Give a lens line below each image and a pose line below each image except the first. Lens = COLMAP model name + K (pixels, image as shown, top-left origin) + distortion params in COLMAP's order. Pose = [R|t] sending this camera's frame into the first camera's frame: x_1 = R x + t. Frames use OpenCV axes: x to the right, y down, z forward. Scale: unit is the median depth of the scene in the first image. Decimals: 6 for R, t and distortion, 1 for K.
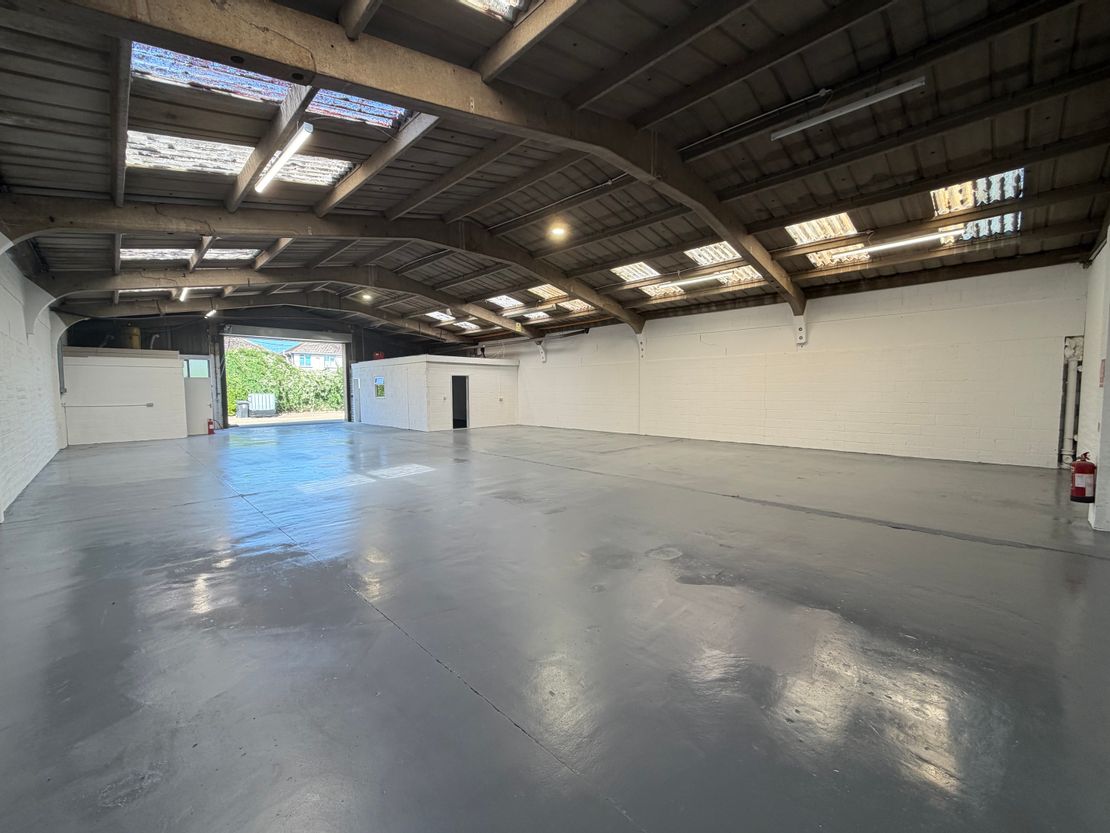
lens RADIAL K [[447.3, 0, 555.0], [0, 447.3, 416.5], [0, 0, 1]] dist [-0.000818, -0.000217]
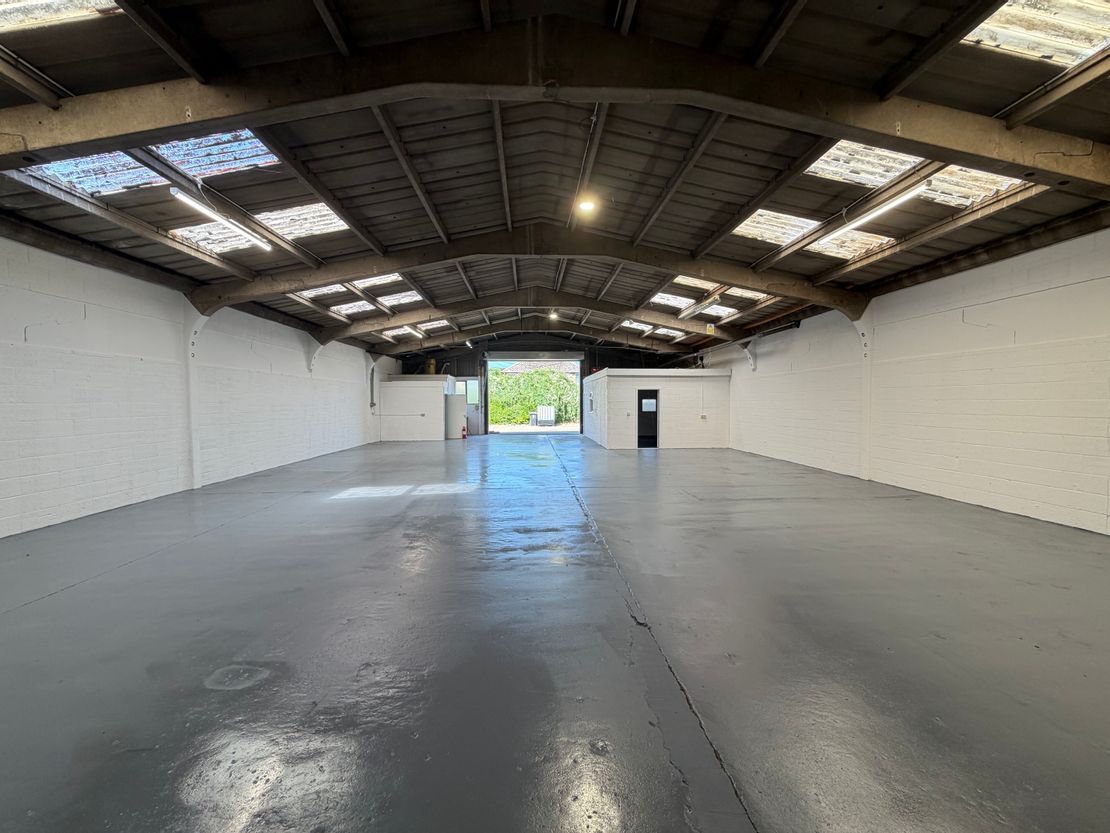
lens RADIAL K [[447.3, 0, 555.0], [0, 447.3, 416.5], [0, 0, 1]] dist [-0.000818, -0.000217]
pose [[0.743561, 0.024247, -0.668228, 0.271104], [-0.041548, 0.999087, -0.009980, -0.021293], [0.667376, 0.035184, 0.743890, 0.219154]]
